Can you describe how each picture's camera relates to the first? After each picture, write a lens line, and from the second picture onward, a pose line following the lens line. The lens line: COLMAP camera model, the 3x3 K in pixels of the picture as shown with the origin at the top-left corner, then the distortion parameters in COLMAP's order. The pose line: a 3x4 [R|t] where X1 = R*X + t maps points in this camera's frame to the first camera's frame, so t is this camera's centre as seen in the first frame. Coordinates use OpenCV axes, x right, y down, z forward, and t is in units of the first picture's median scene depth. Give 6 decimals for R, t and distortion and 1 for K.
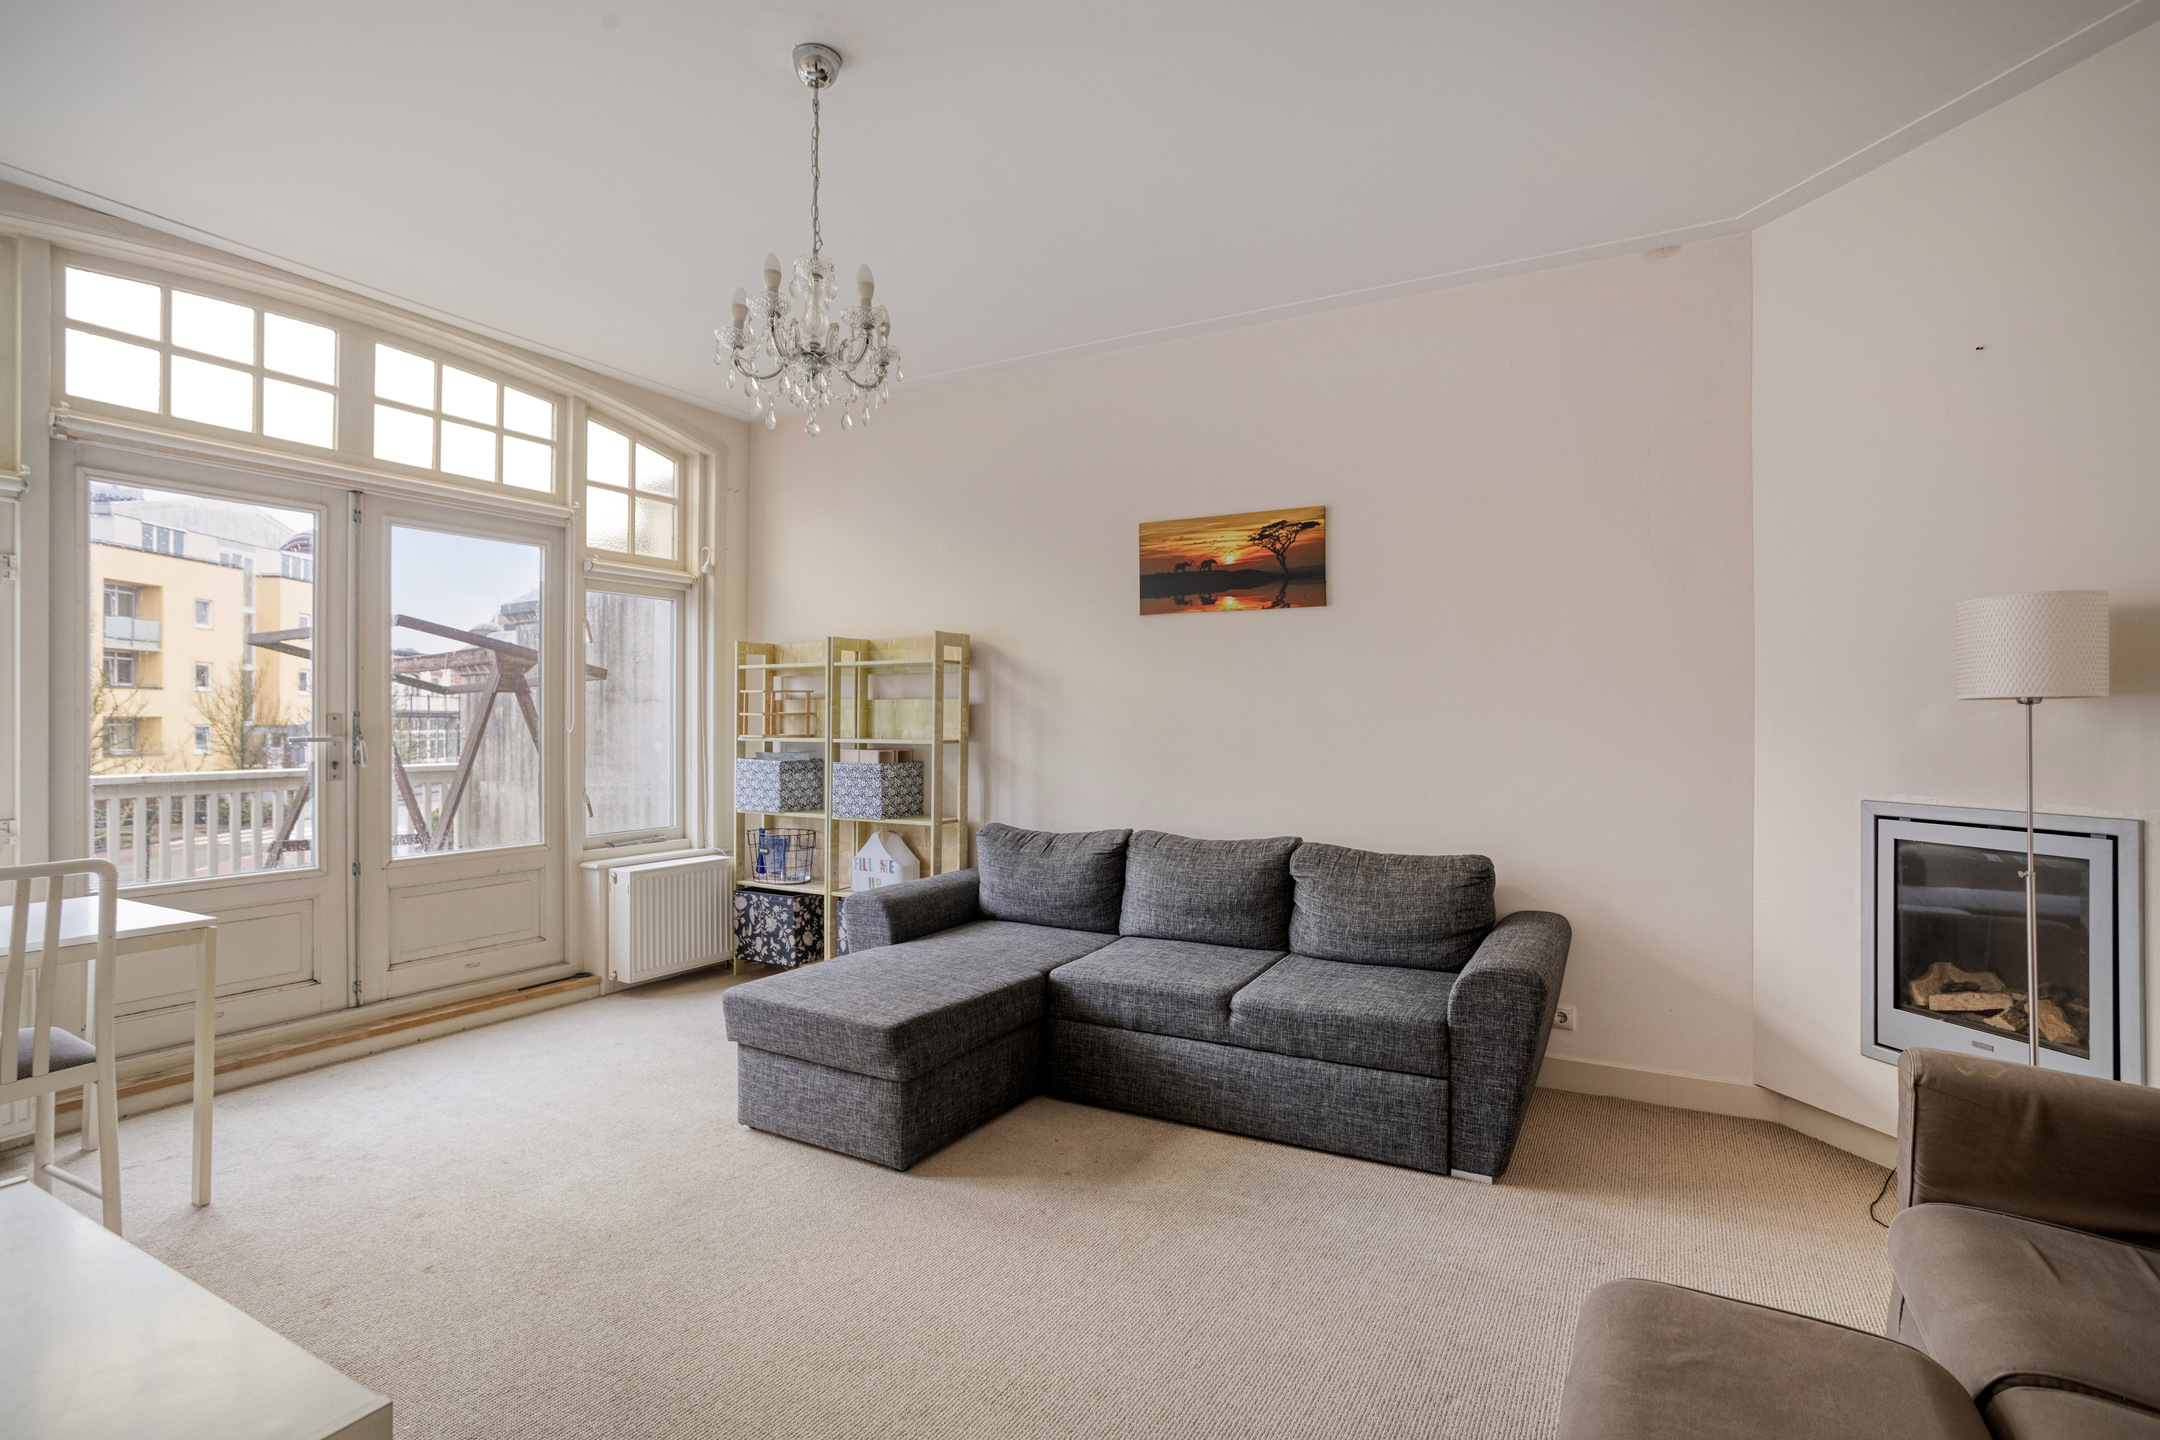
lens RADIAL K [[1050.7, 0, 1084.7], [0, 1050.7, 717.5], [0, 0, 1]] dist [0.002857, 0.001152]
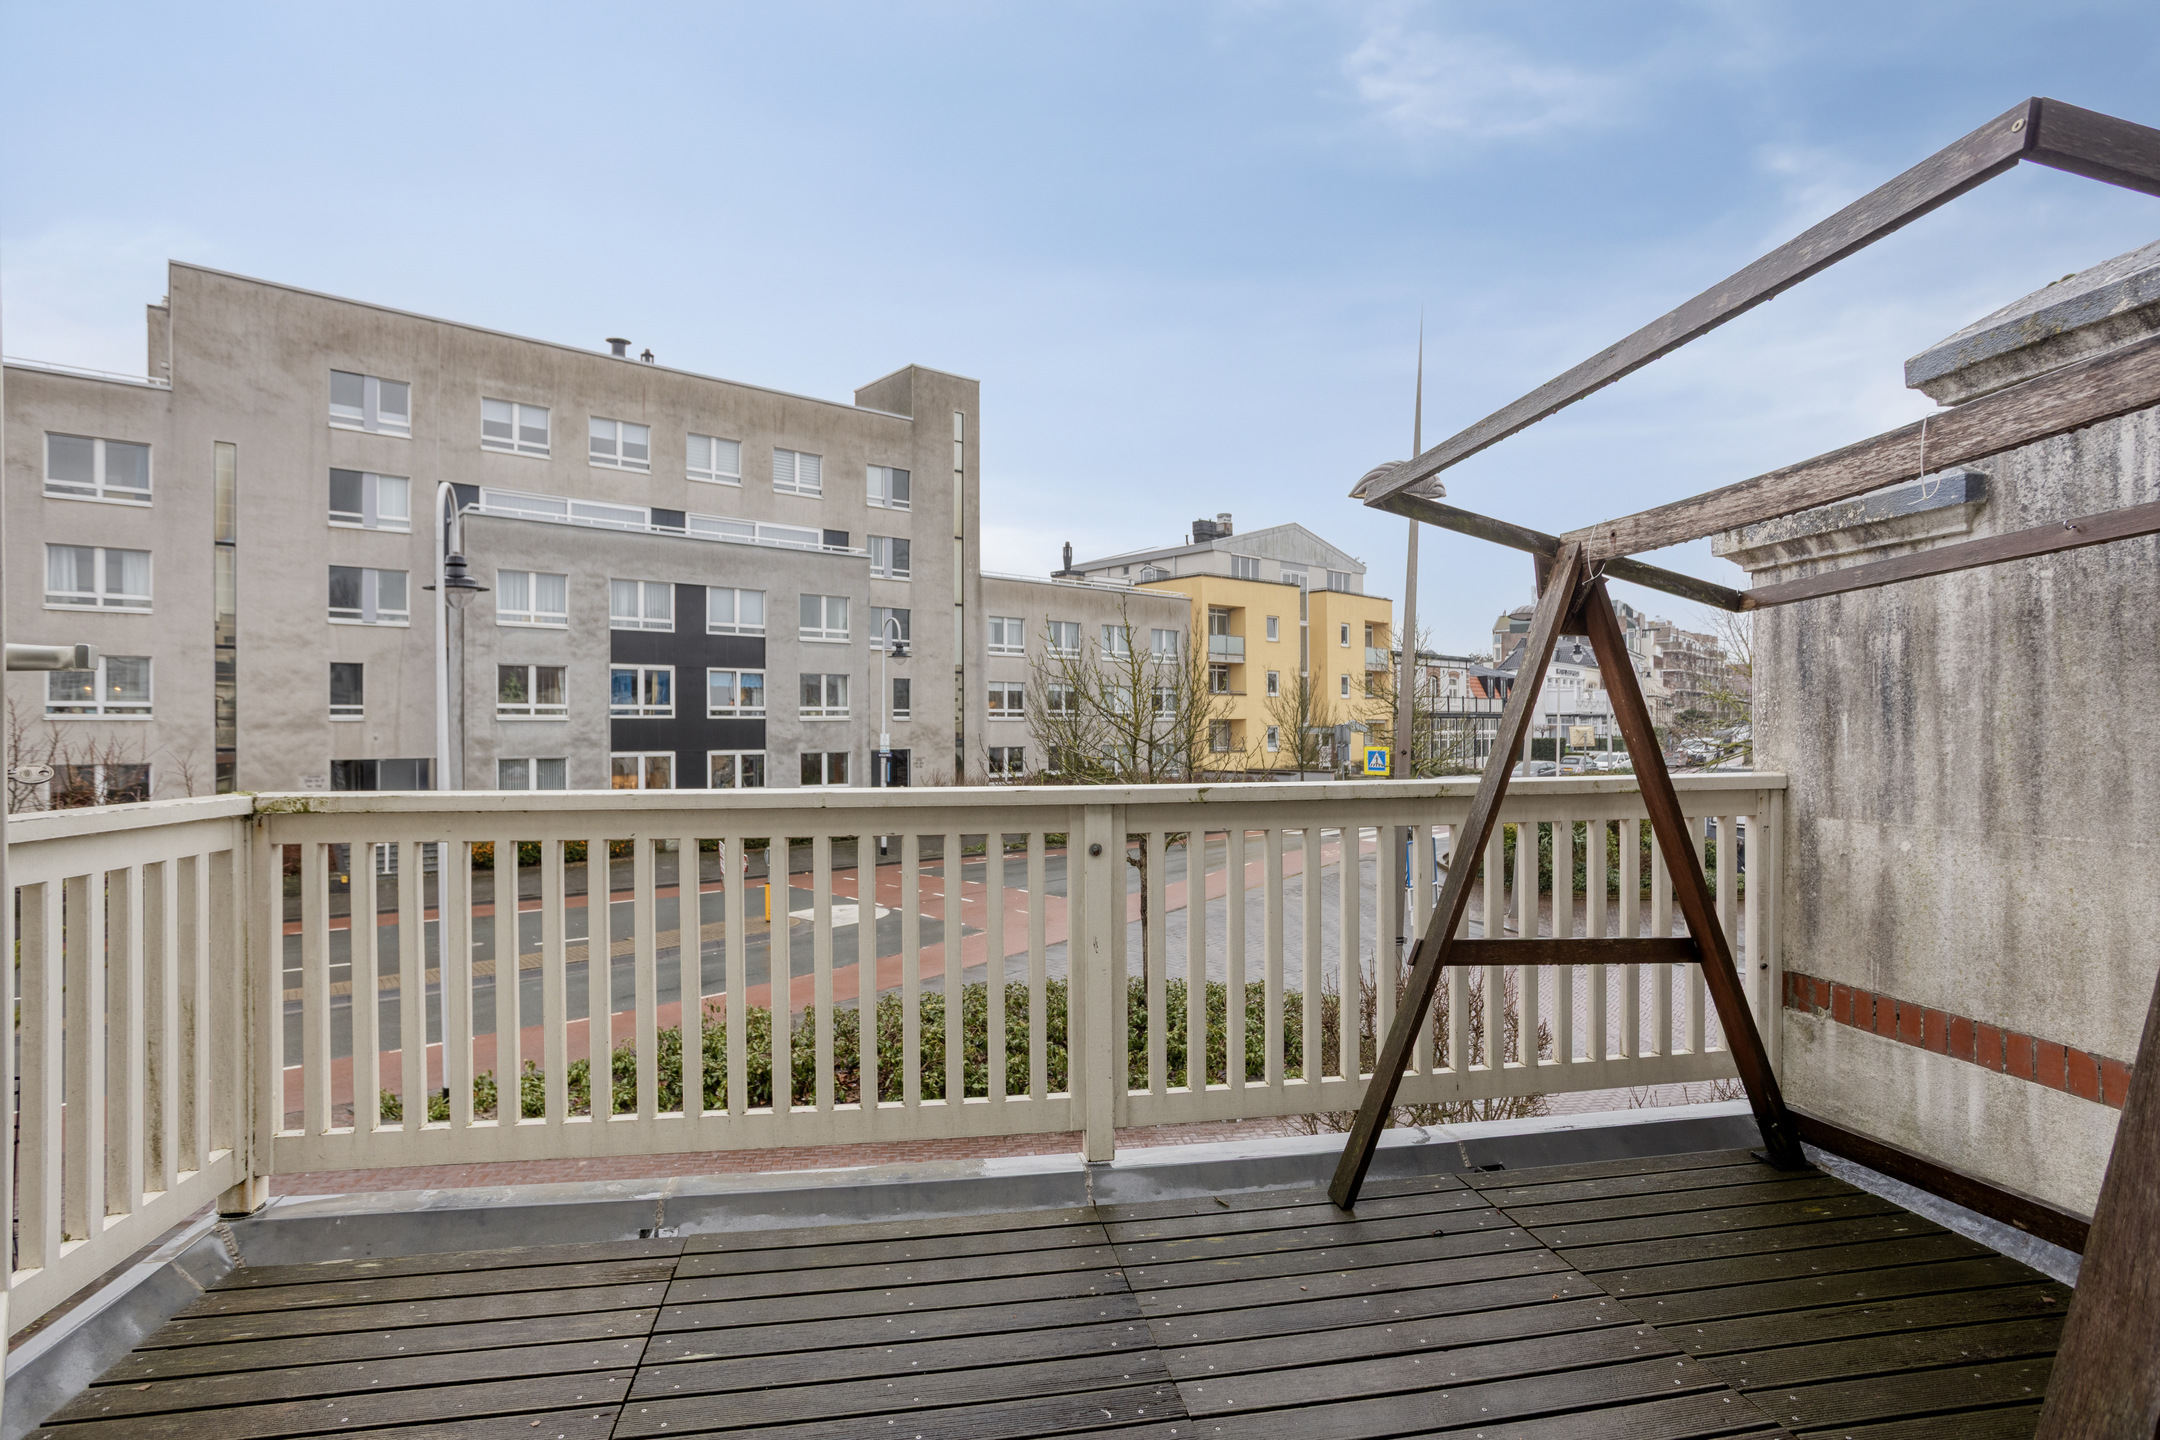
lens RADIAL K [[1102.2, 0, 1081.9], [0, 1102.2, 722.4], [0, 0, 1]] dist [-0.013919, 0.002455]
pose [[0.646477, -0.007591, -0.762896, -0.580210], [0.009885, 0.999950, -0.001573, 0.028392], [0.762870, -0.006525, 0.646519, 0.672414]]
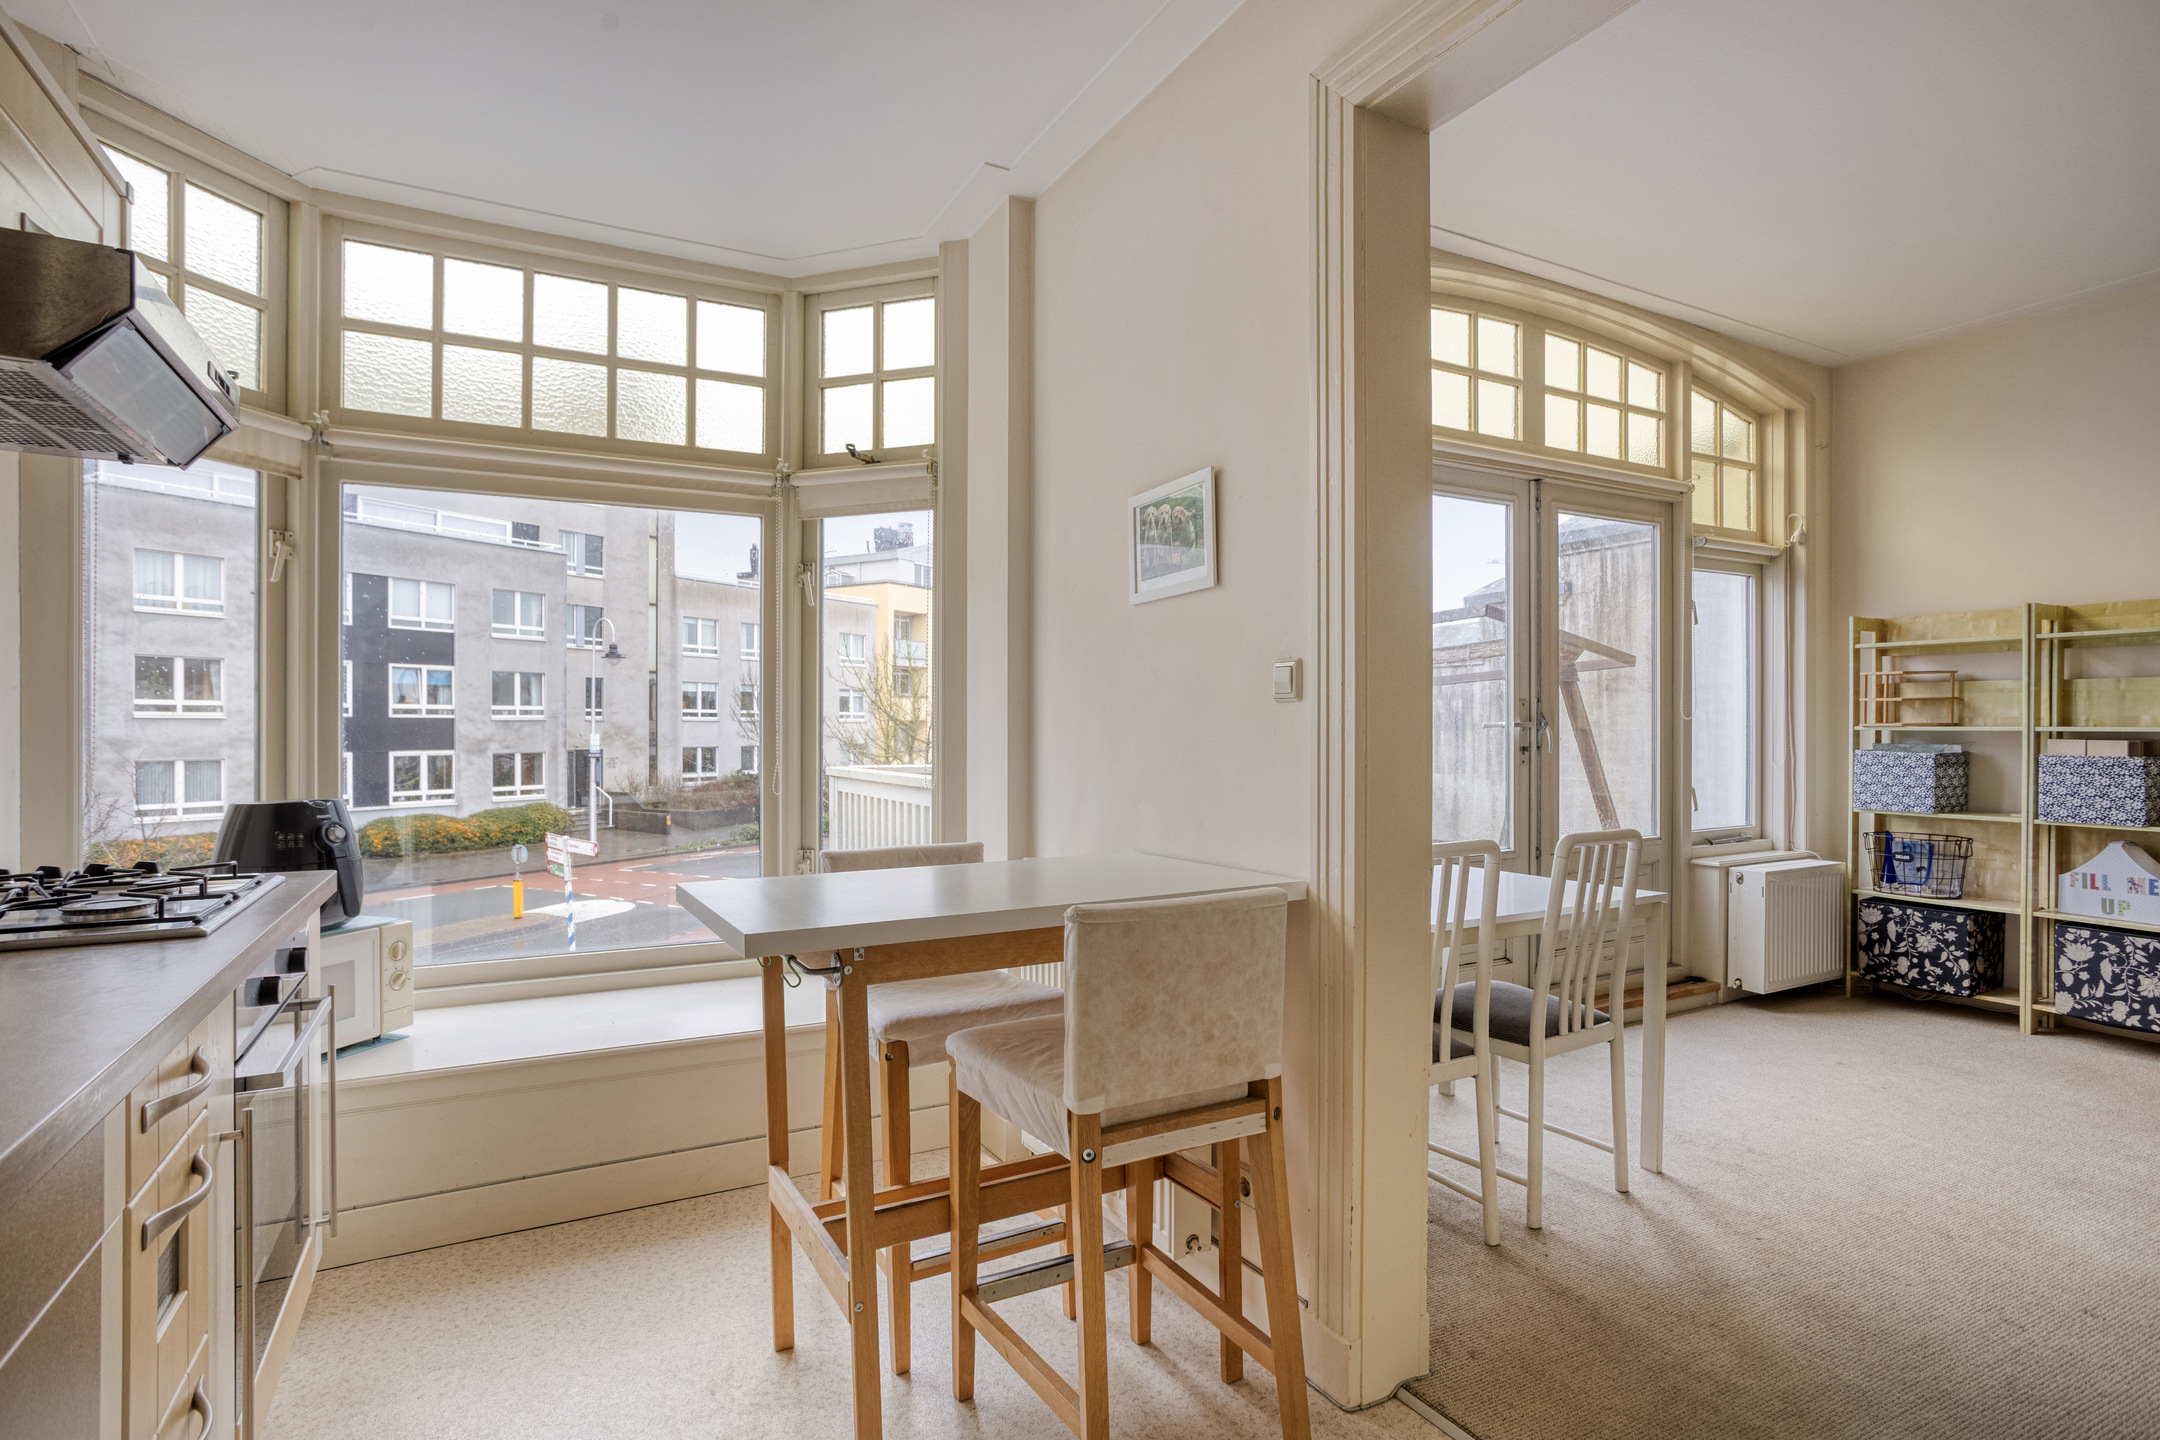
lens RADIAL K [[1102.2, 0, 1119.2], [0, 1102.2, 726.0], [0, 0, 1]] dist [-0.013919, 0.002455]
pose [[0.870427, -0.001206, -0.492297, -0.421431], [0.003568, 0.999986, 0.003859, 0.013205], [0.492285, -0.005115, 0.870419, -0.096900]]
